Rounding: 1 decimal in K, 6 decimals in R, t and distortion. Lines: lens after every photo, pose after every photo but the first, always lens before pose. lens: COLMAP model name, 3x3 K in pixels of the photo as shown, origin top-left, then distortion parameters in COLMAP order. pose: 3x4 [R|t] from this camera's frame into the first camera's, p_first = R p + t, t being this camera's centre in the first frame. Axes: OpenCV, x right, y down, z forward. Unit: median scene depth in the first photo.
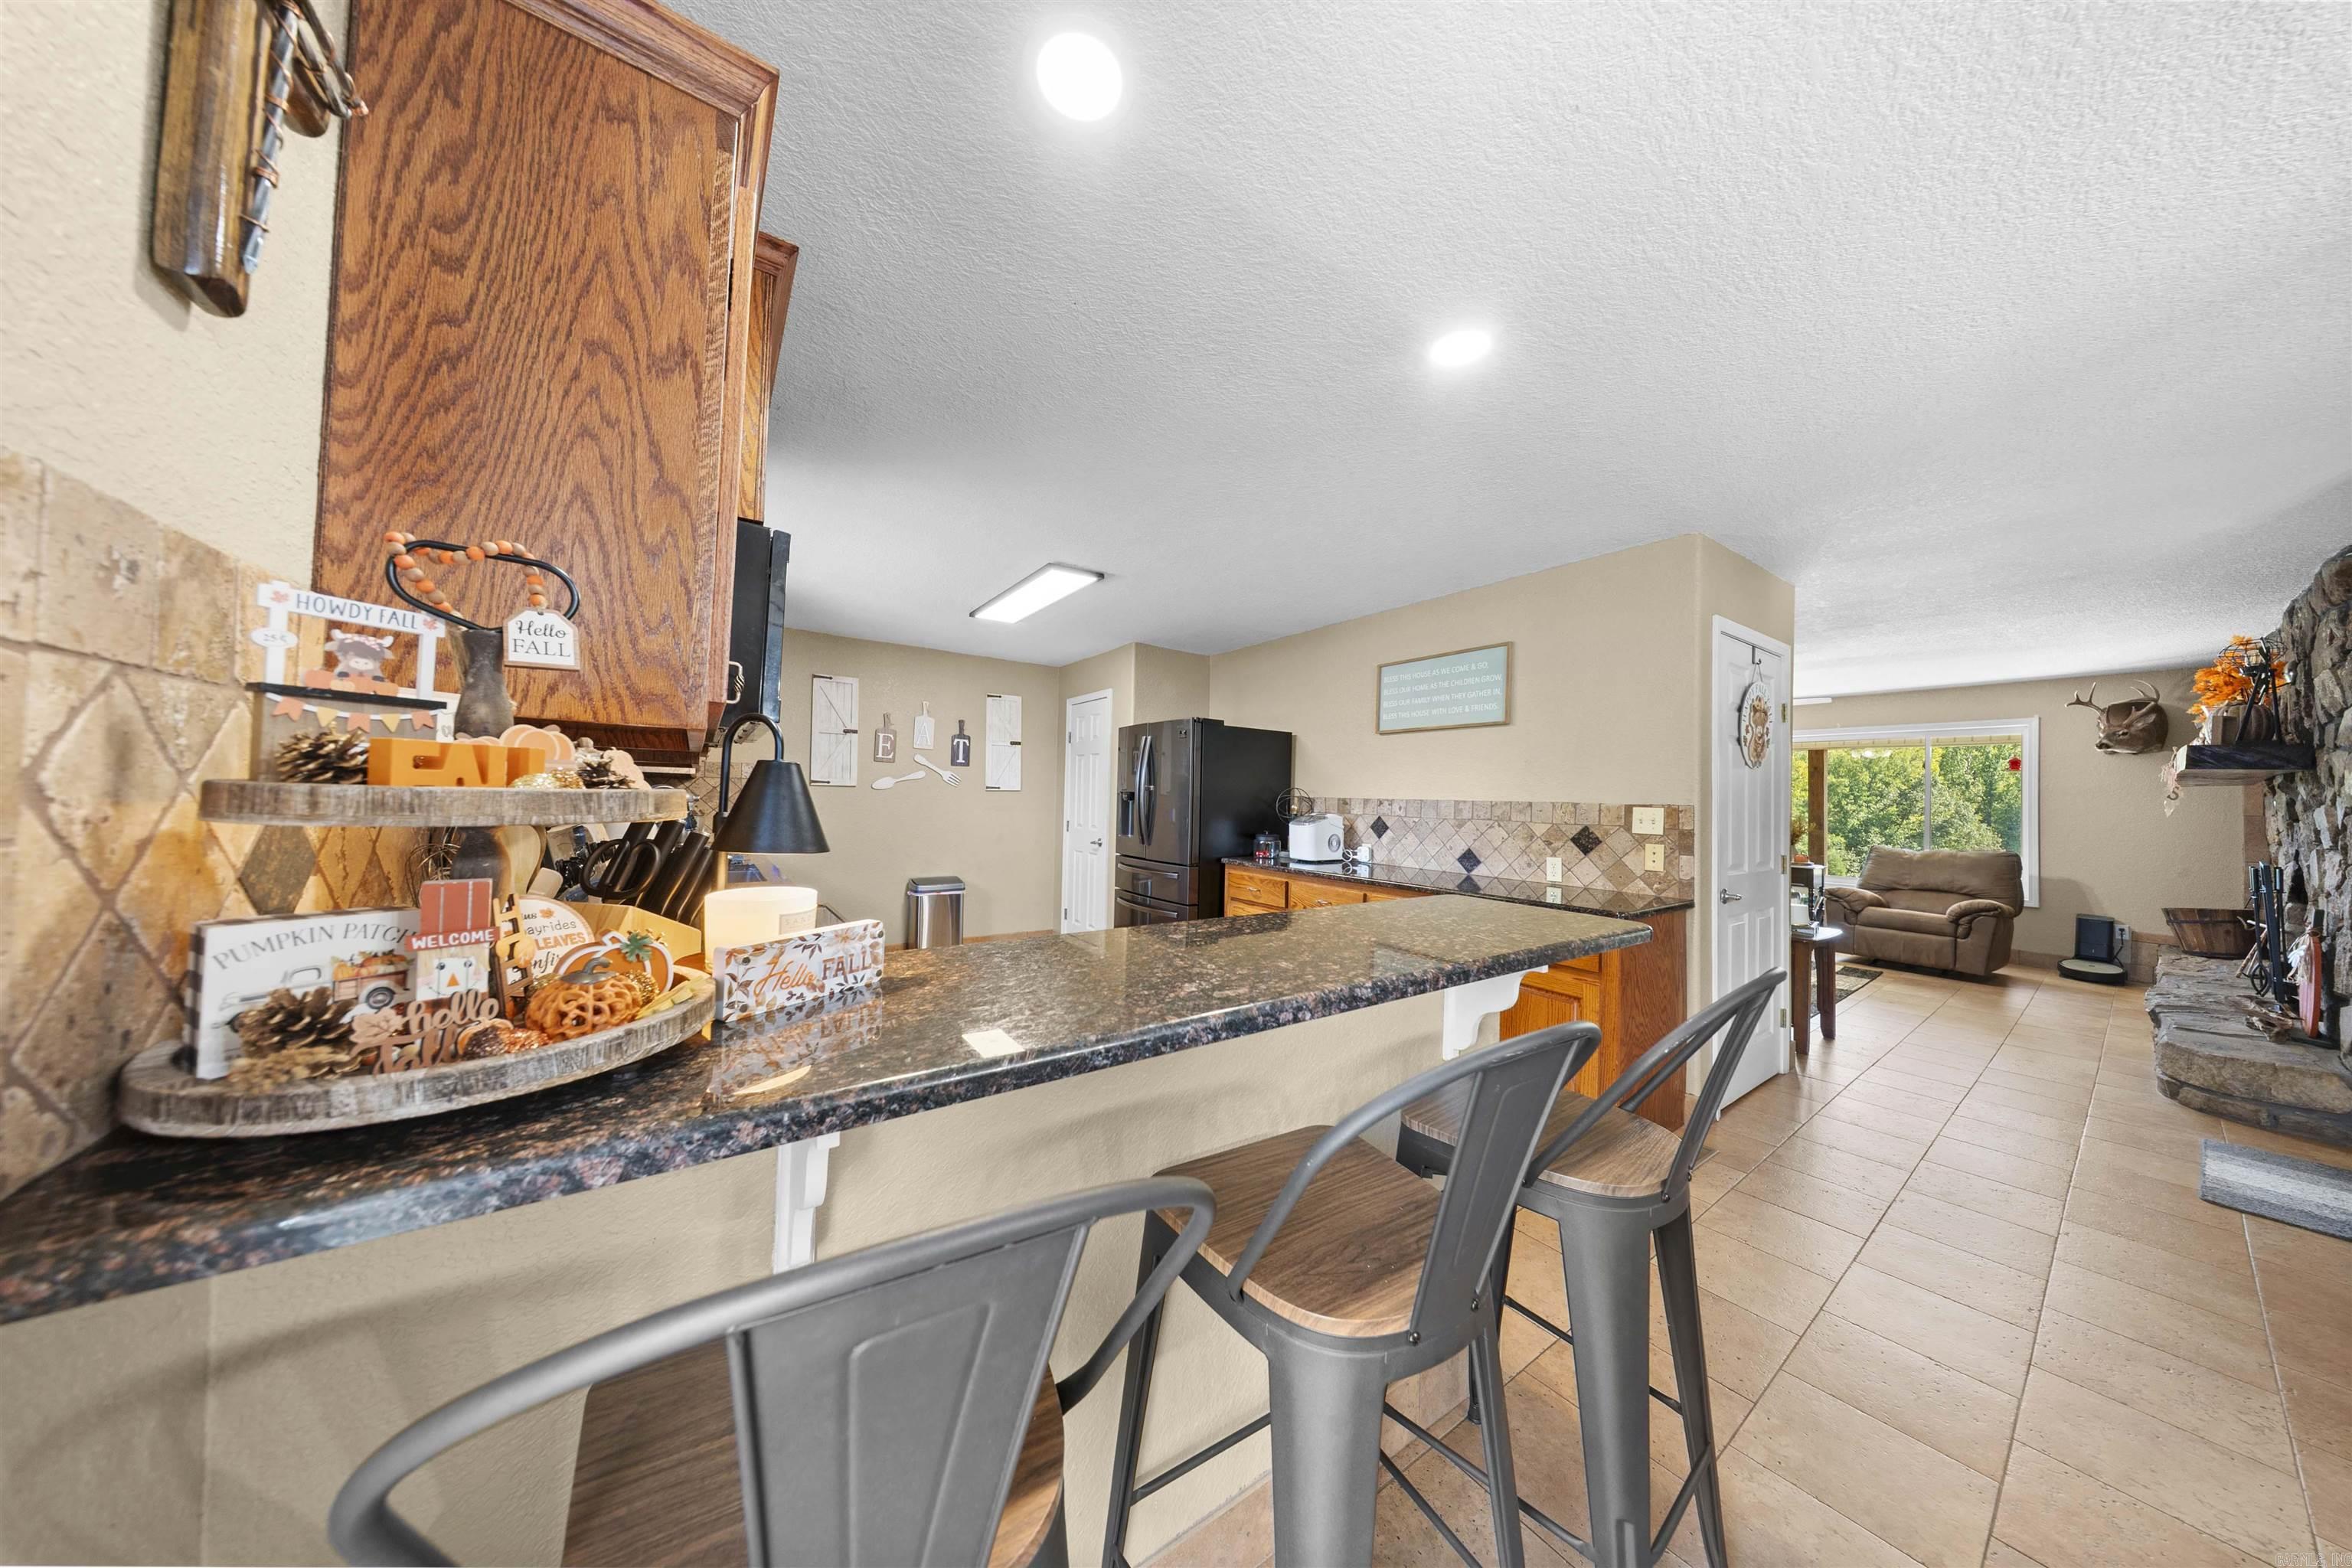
lens RADIAL K [[694.4, 0, 1174.5], [0, 694.4, 786.2], [0, 0, 1]] dist [0.000473, -0.001471]
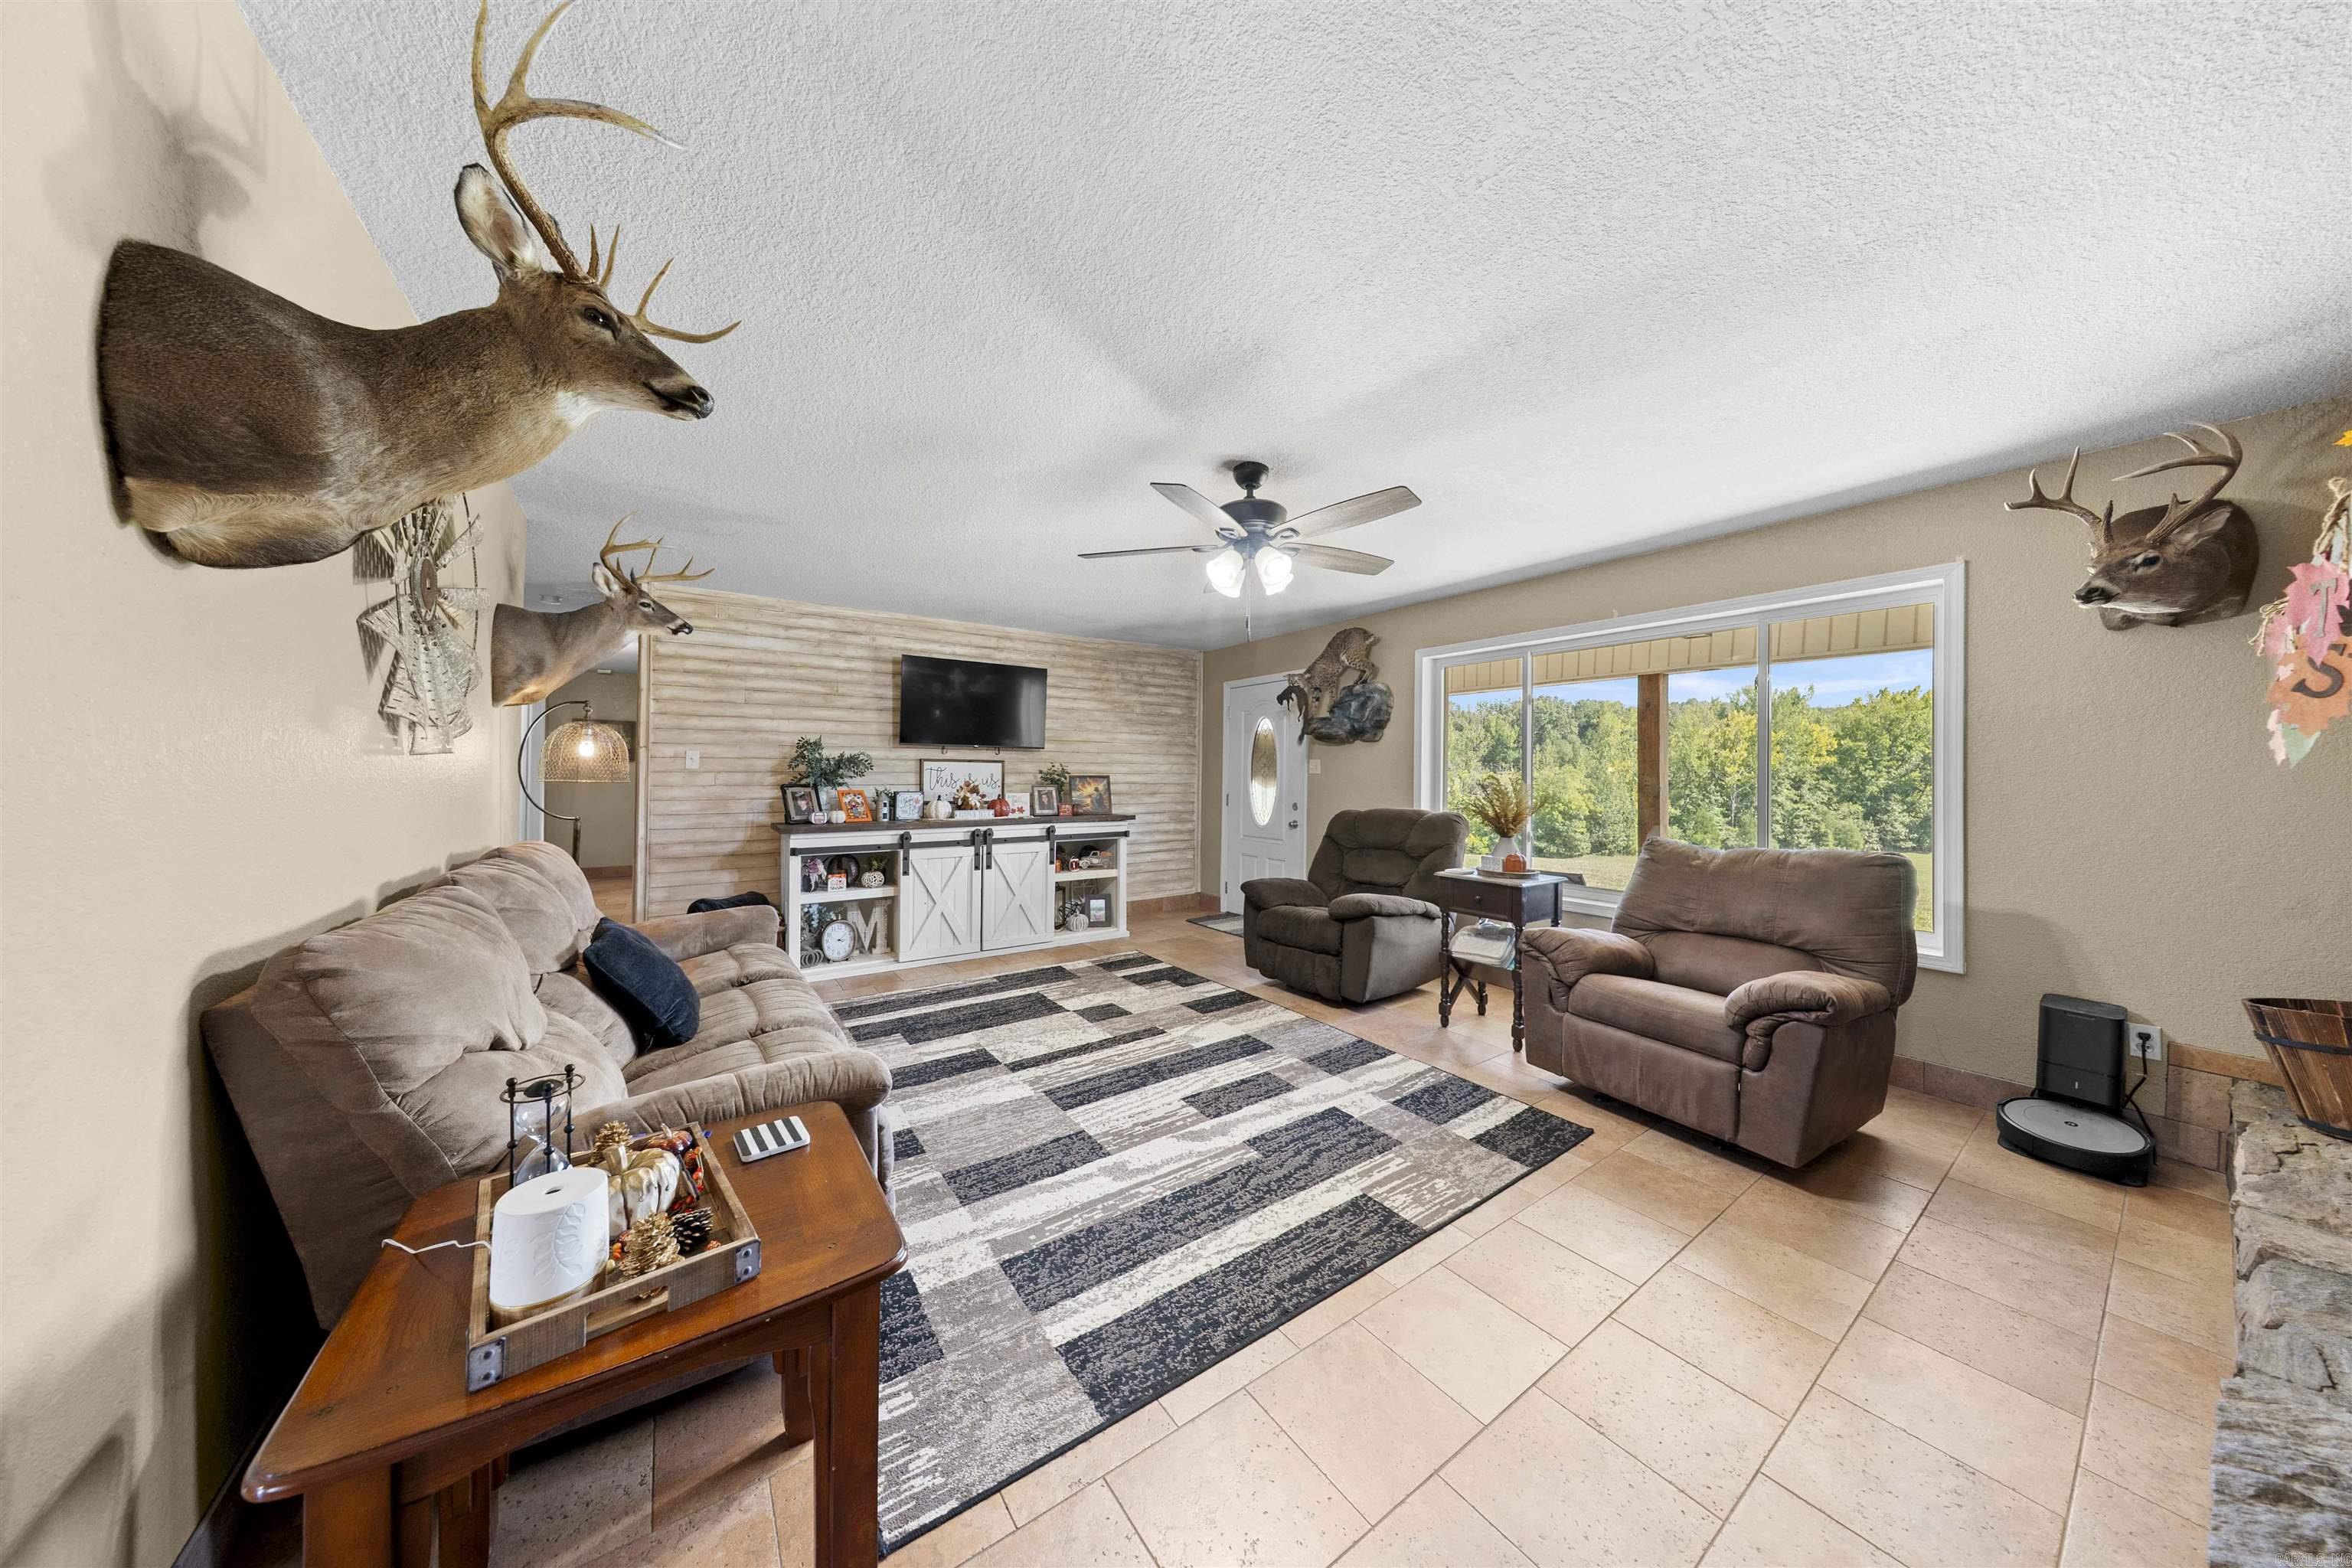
lens RADIAL K [[717.4, 0, 1177.2], [0, 717.4, 772.0], [0, 0, 1]] dist [-0.000434, -0.000116]
pose [[0.999884, -0.014640, -0.004124, 0.765137], [0.014695, 0.999800, 0.013576, 0.028226], [0.003924, -0.013635, 0.999899, 0.548473]]
